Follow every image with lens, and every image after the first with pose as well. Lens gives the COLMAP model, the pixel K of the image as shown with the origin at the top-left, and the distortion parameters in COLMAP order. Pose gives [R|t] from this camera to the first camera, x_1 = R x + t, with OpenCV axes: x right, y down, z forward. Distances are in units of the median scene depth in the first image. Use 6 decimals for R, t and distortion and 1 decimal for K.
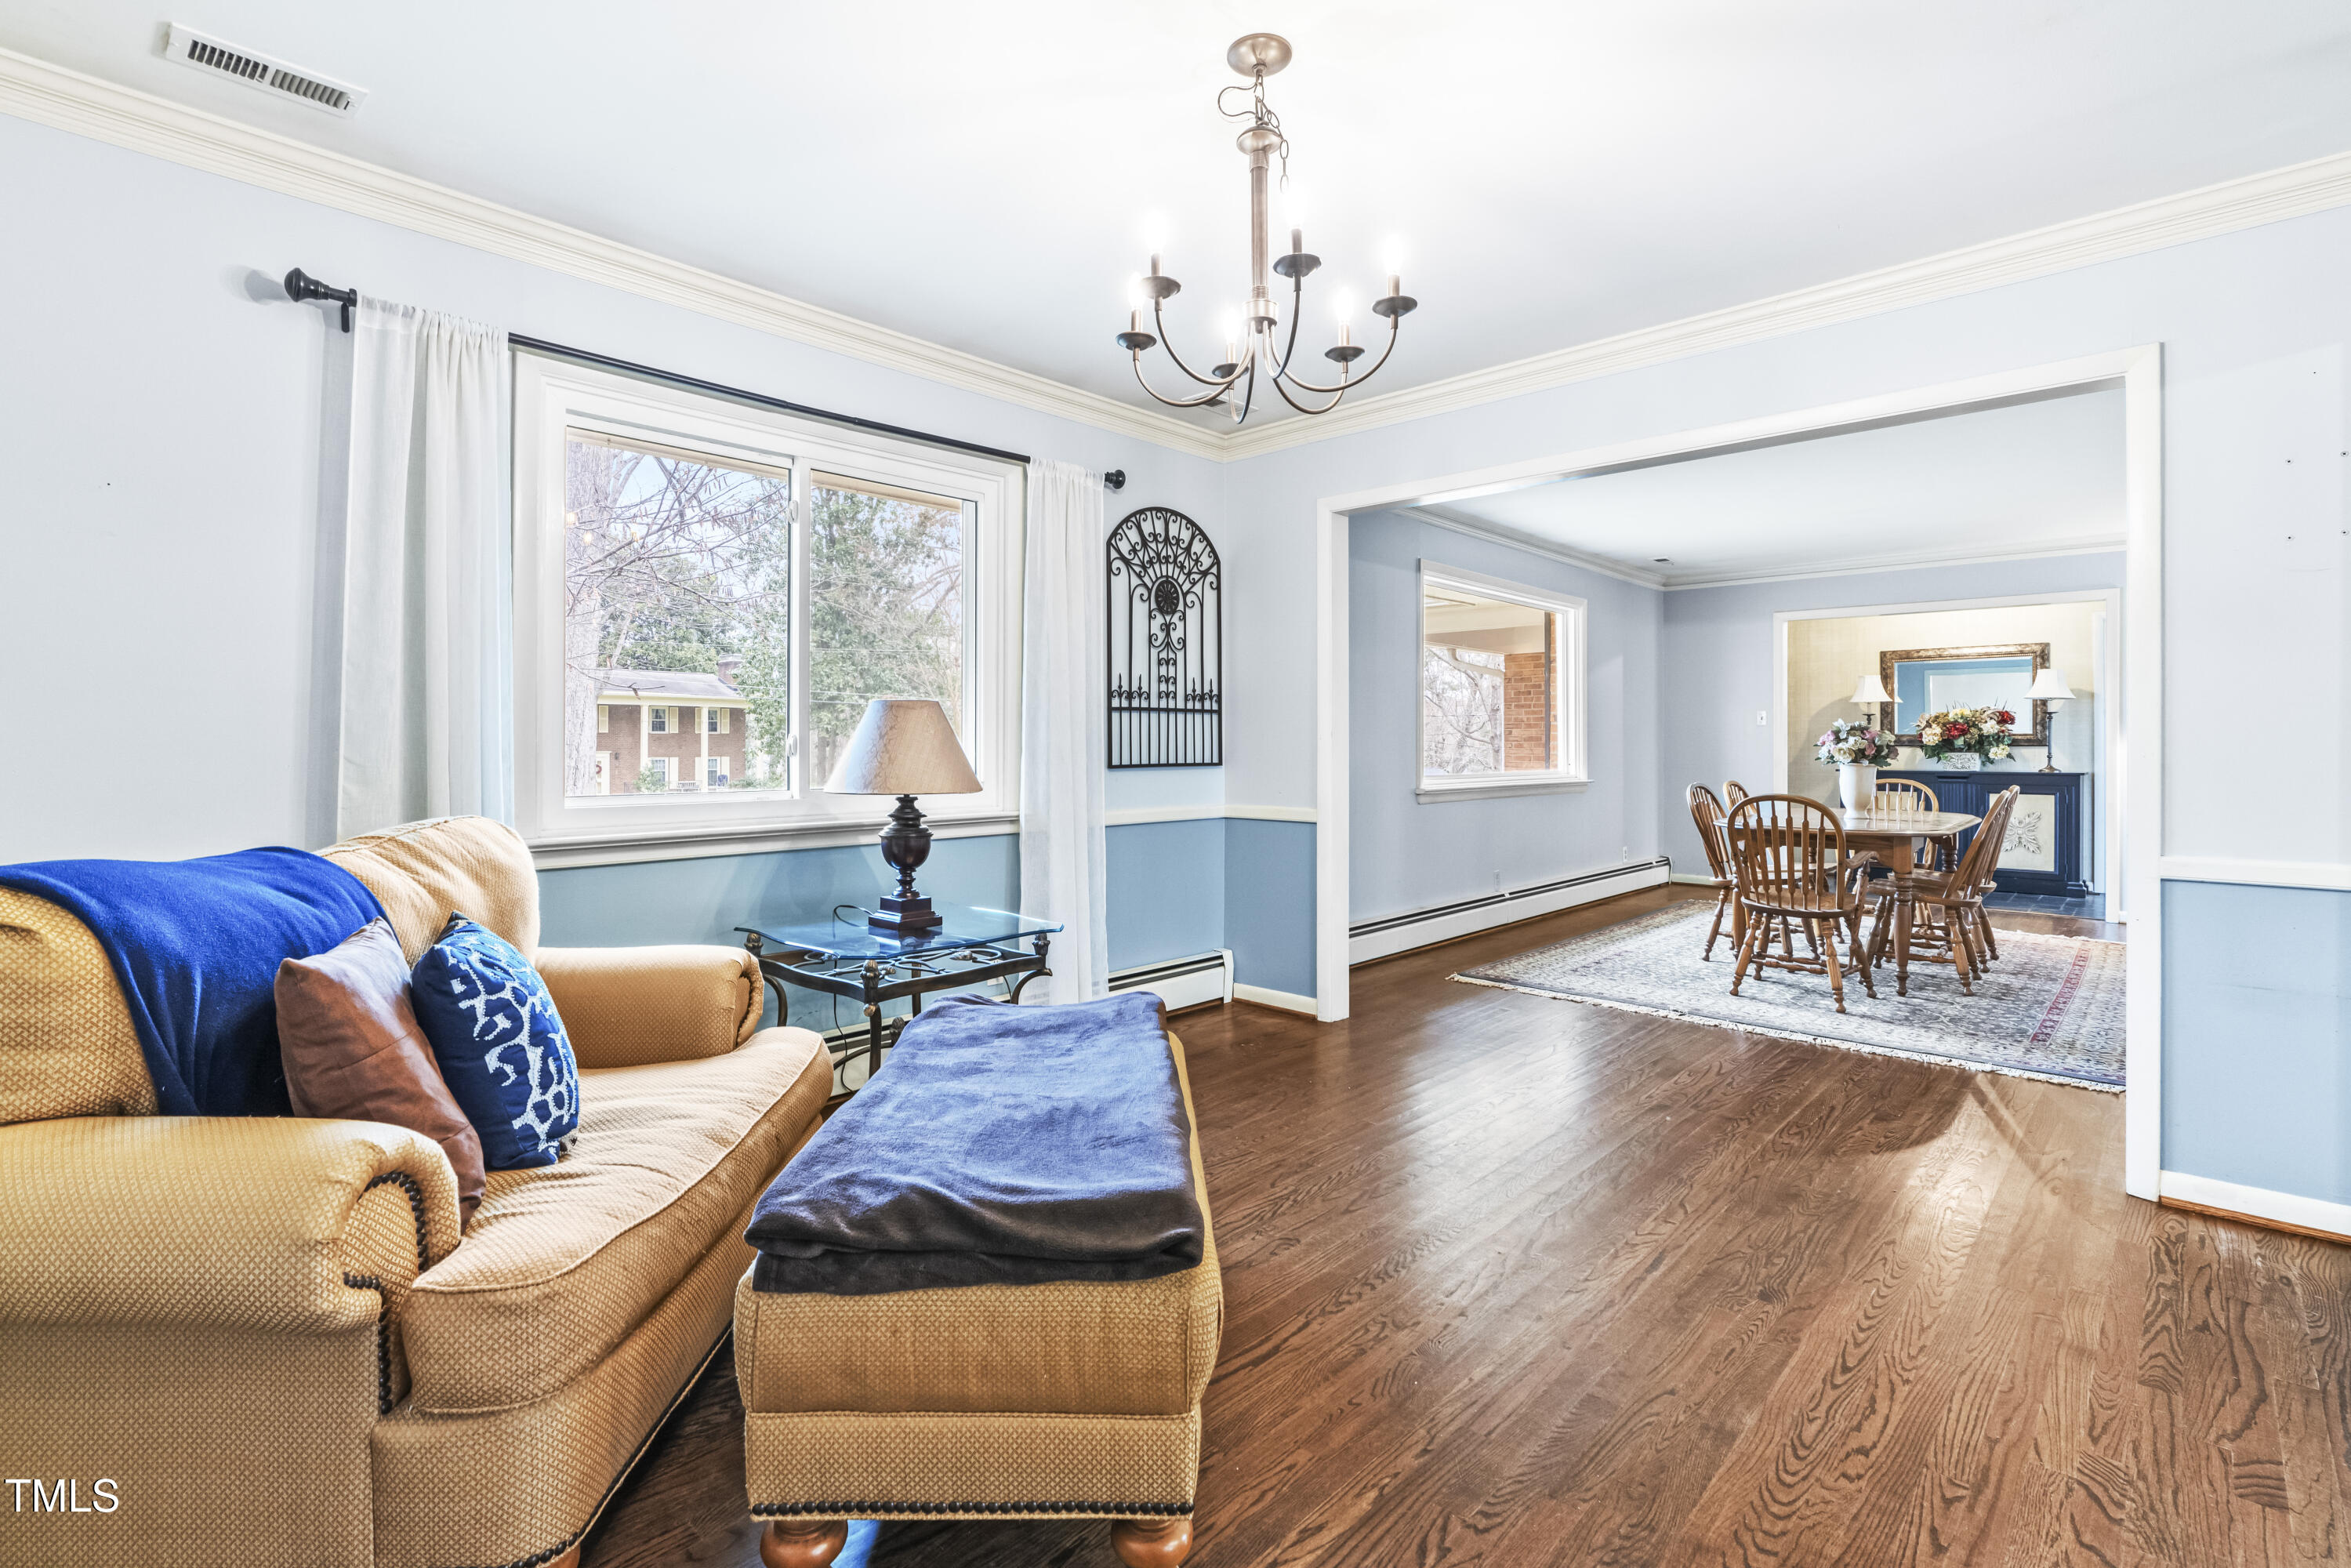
lens RADIAL K [[1087.6, 0, 1183.0], [0, 1087.6, 748.0], [0, 0, 1]] dist [-0.005100, 0.000674]
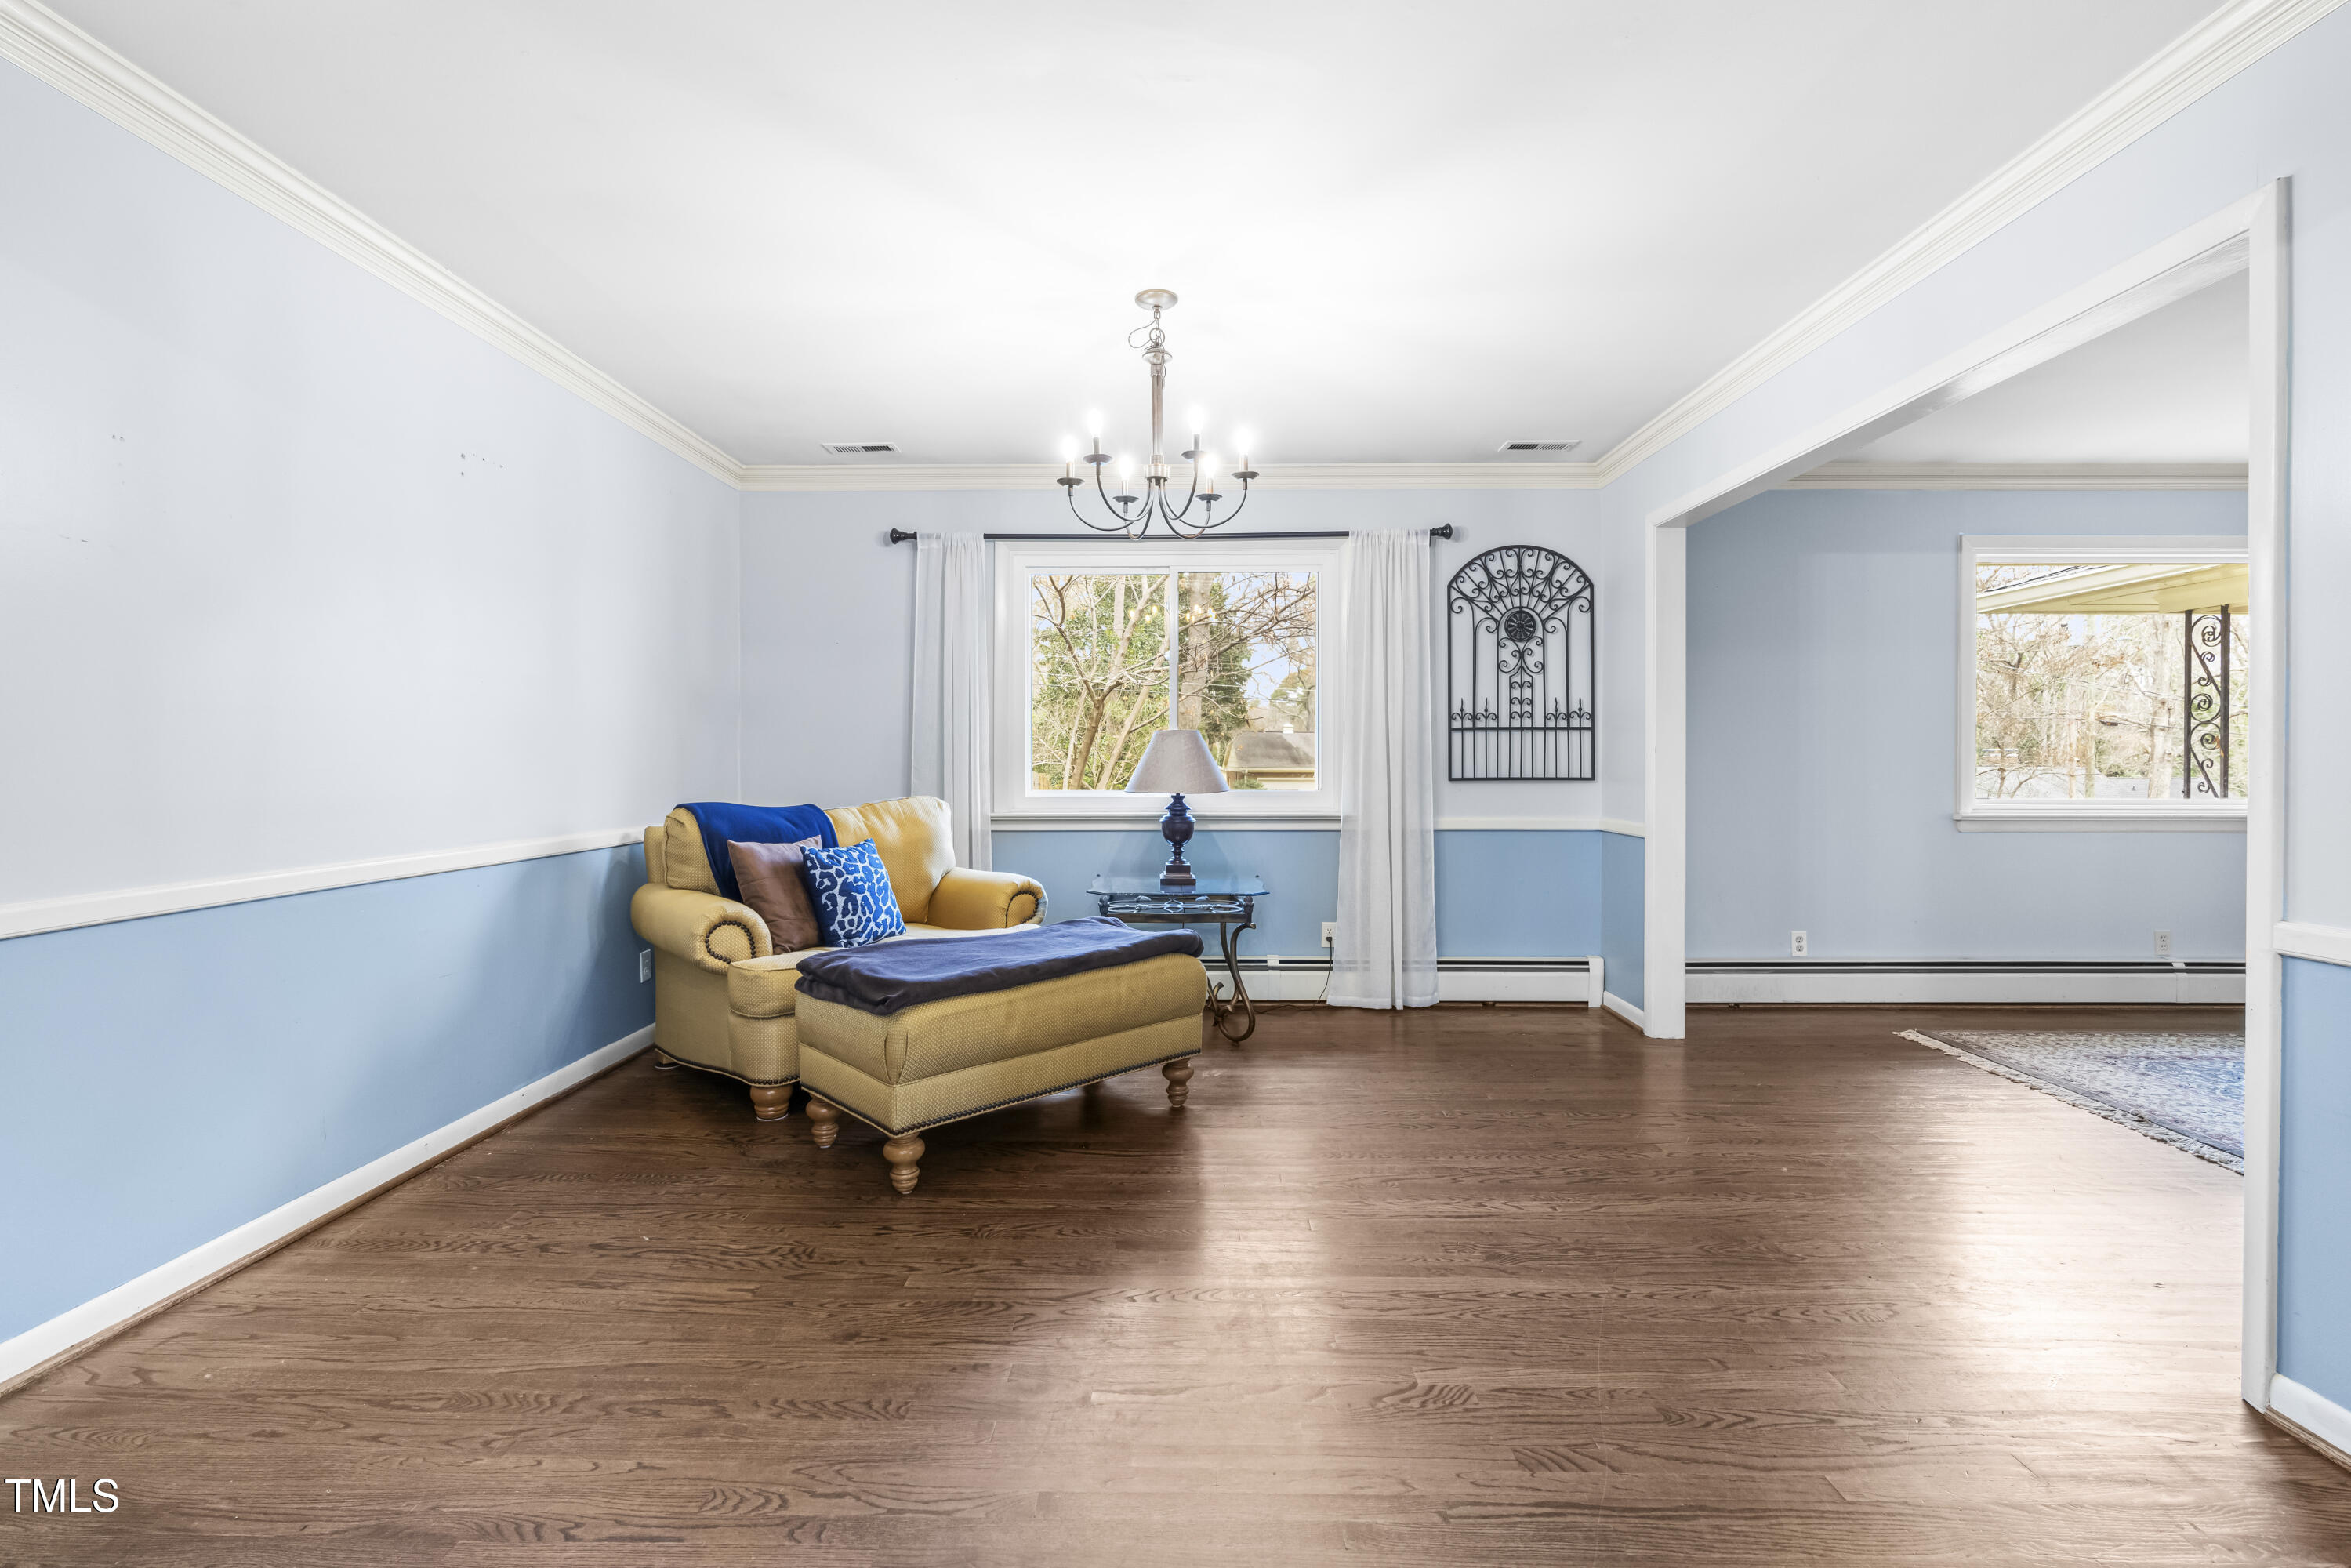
lens RADIAL K [[1078.1, 0, 1168.4], [0, 1078.1, 770.8], [0, 0, 1]] dist [-0.003871, 0.000766]
pose [[0.673236, 0.009828, -0.739362, 0.565317], [-0.003334, 0.999942, 0.010256, -0.002533], [0.739420, -0.004440, 0.673230, 0.003634]]
